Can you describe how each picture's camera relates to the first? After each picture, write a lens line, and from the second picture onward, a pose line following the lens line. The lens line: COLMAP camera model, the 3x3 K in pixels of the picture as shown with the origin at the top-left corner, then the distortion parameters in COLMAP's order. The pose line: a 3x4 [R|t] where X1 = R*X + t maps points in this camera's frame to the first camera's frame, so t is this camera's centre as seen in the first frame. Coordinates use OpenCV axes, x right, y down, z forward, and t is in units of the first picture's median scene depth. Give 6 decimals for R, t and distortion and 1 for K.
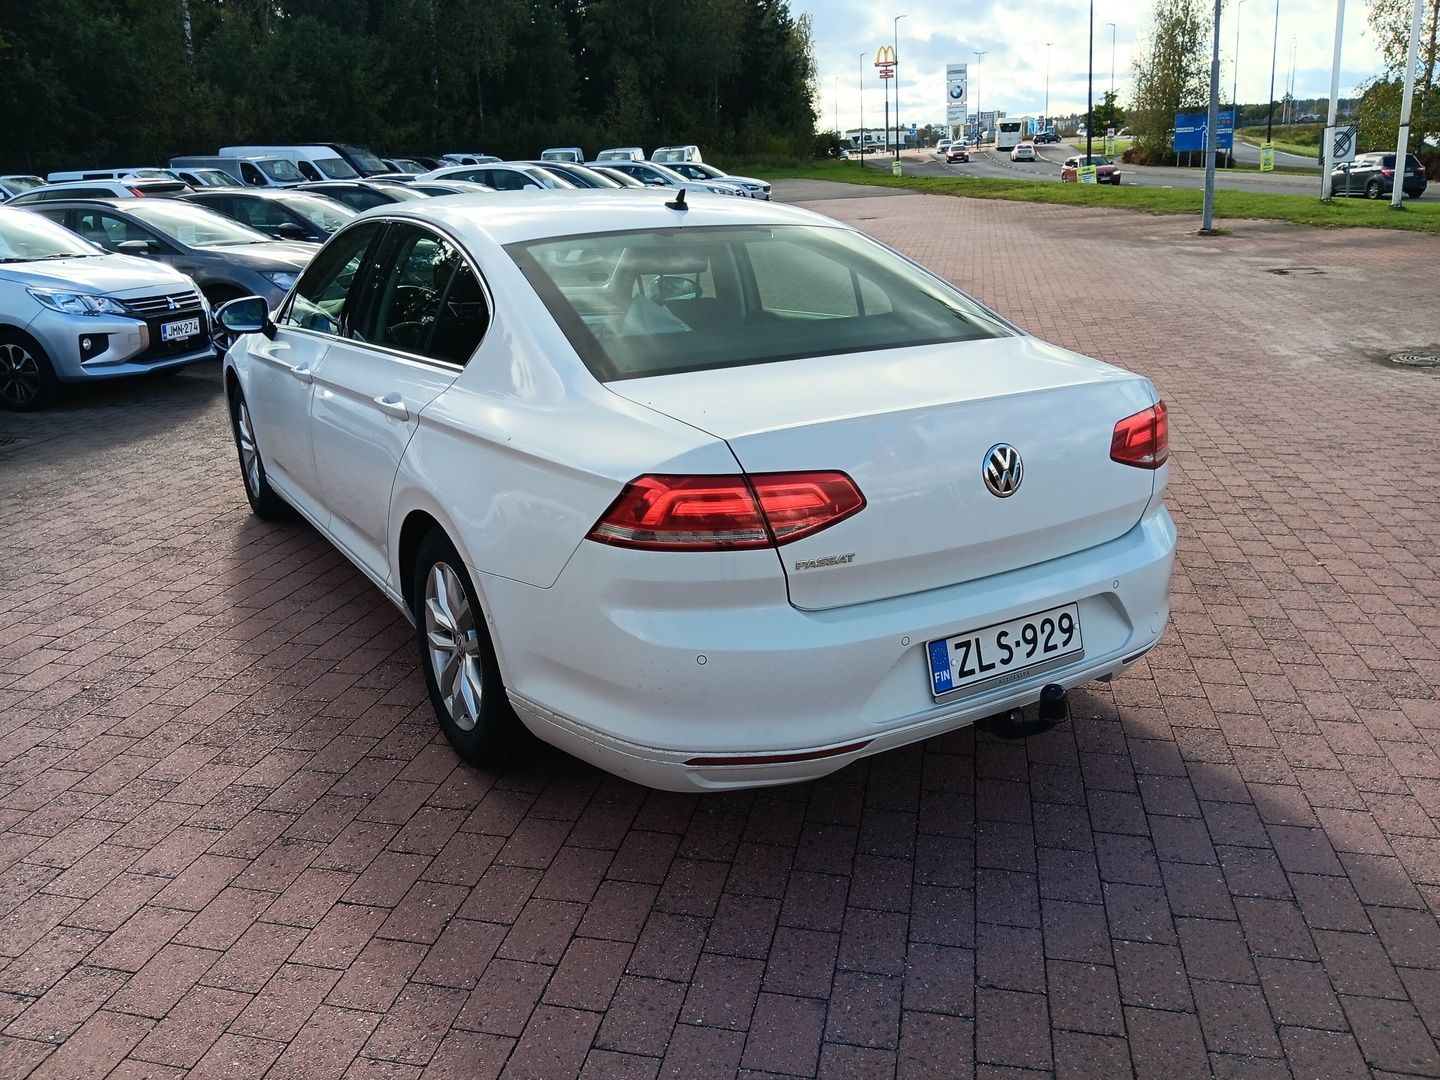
lens RADIAL K [[1146.2, 0, 720.0], [0, 1146.2, 540.0], [0, 0, 1]] dist [0.088874, -0.148680]
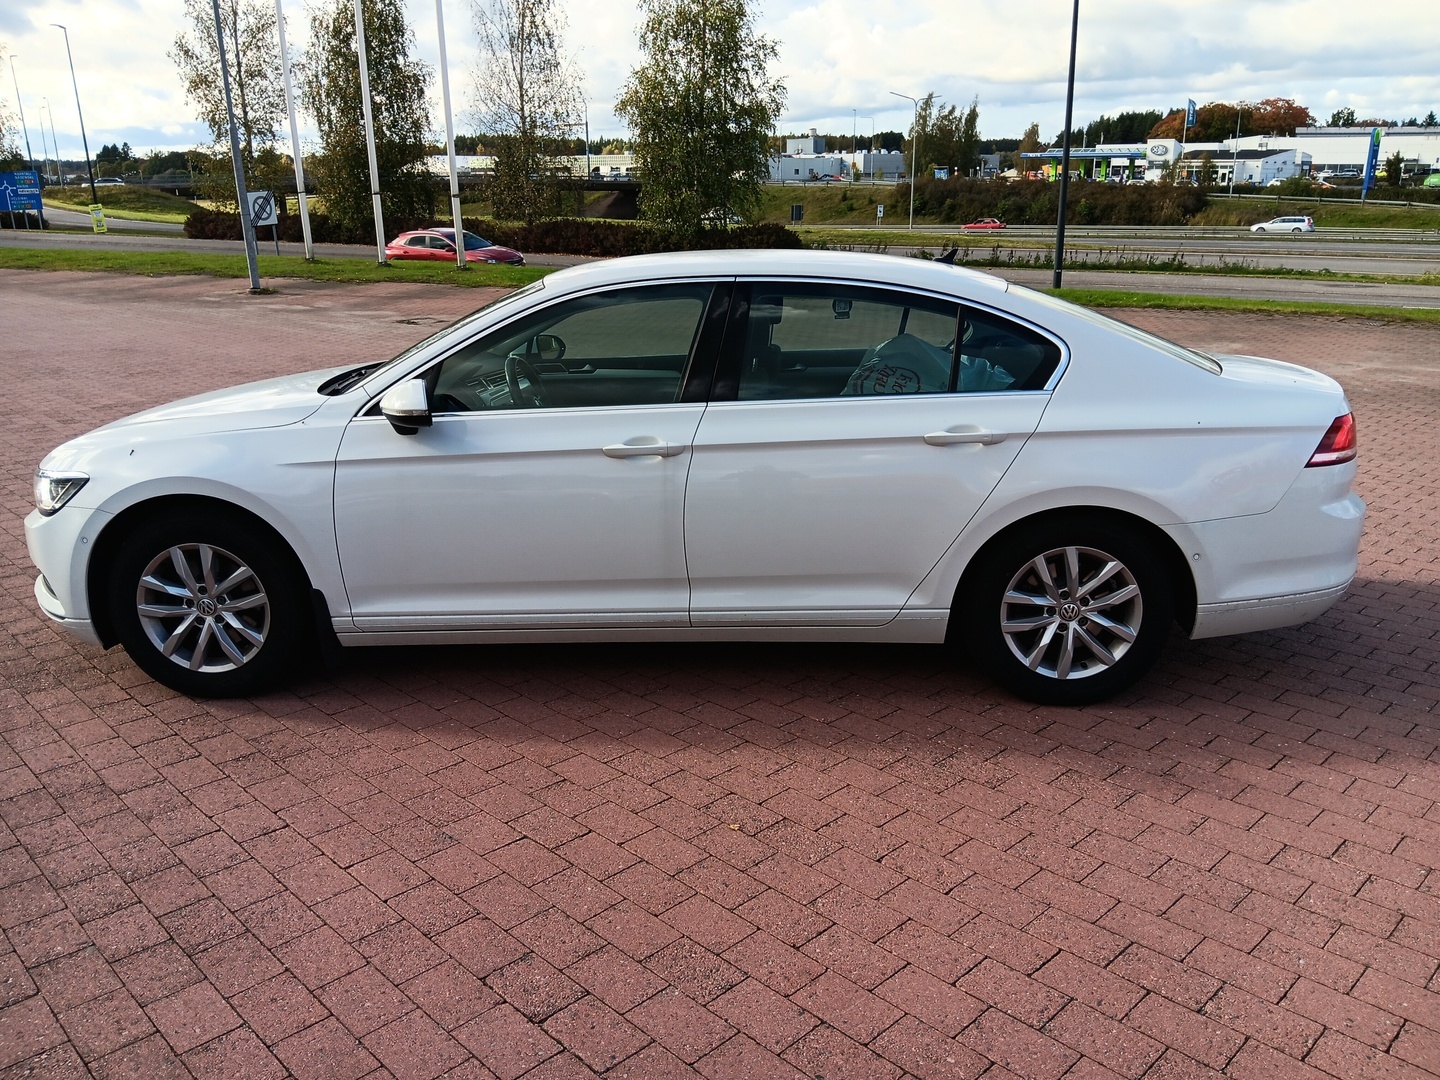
lens RADIAL K [[1160.5, 0, 743.6], [0, 1160.5, 547.5], [0, 0, 1]] dist [0.002222, -0.036352]
pose [[0.553695, -0.213422, 0.804906, -0.435545], [0.246496, 0.965286, 0.086382, -0.053194], [-0.795400, 0.150577, 0.587082, 0.165122]]
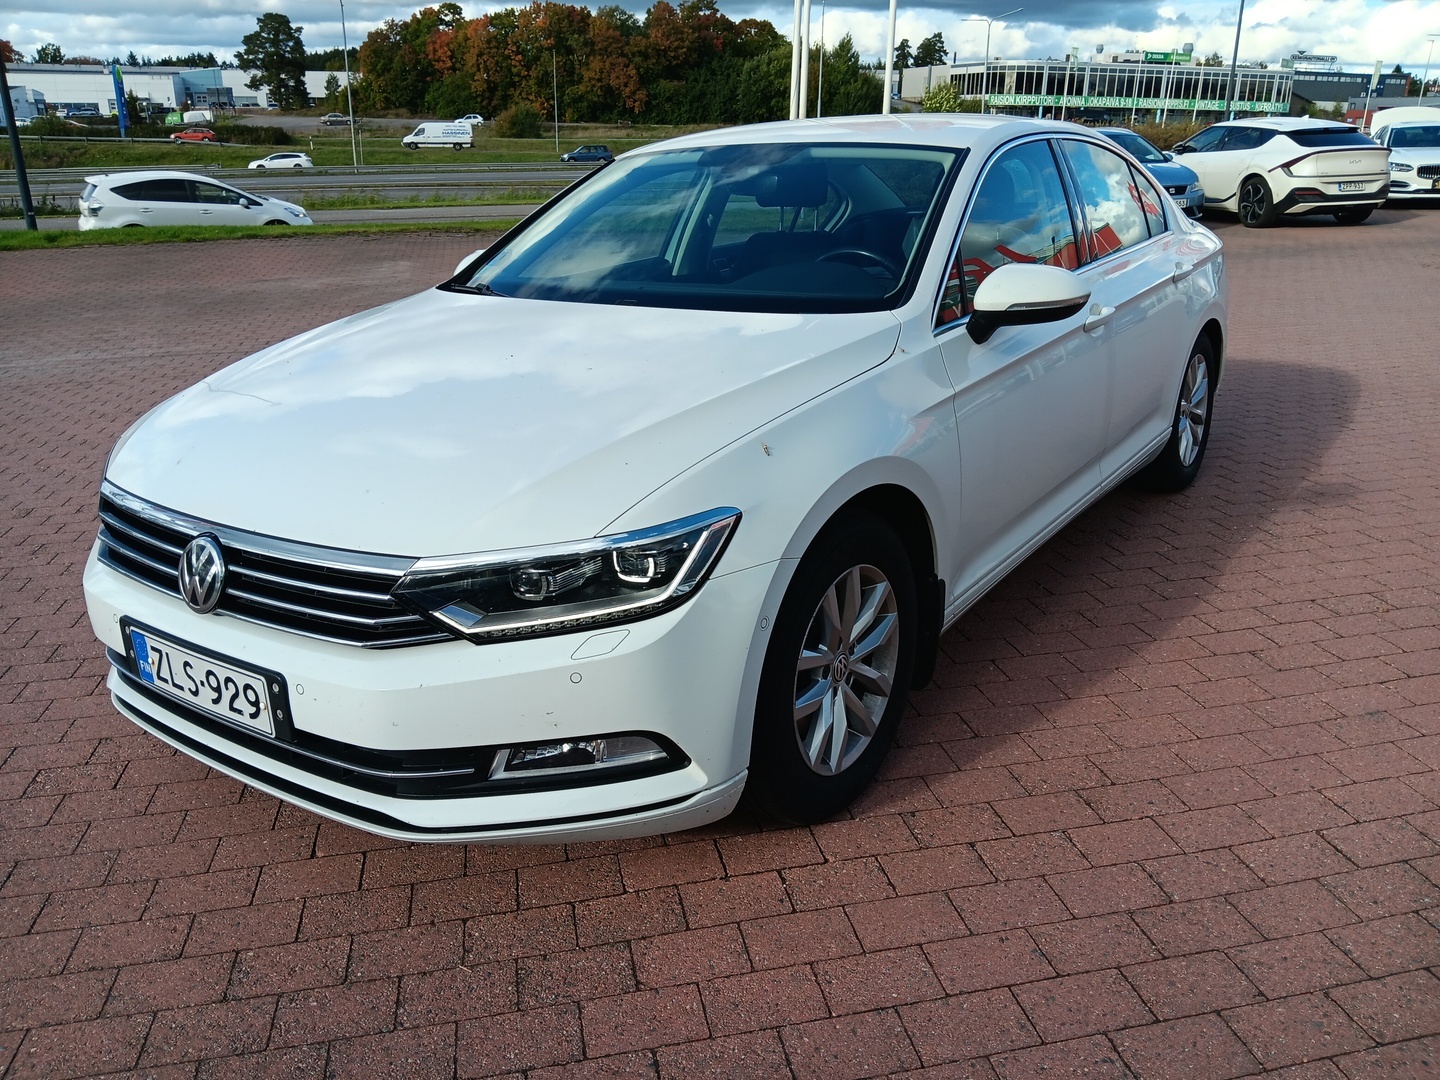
lens RADIAL K [[1048.1, 0, 693.7], [0, 1048.1, 537.9], [0, 0, 1]] dist [0.152792, -0.105203]
pose [[-0.376242, -0.291509, 0.879468, -0.424770], [0.319273, 0.850286, 0.418424, -0.197770], [-0.869774, 0.438219, -0.226842, 0.632058]]
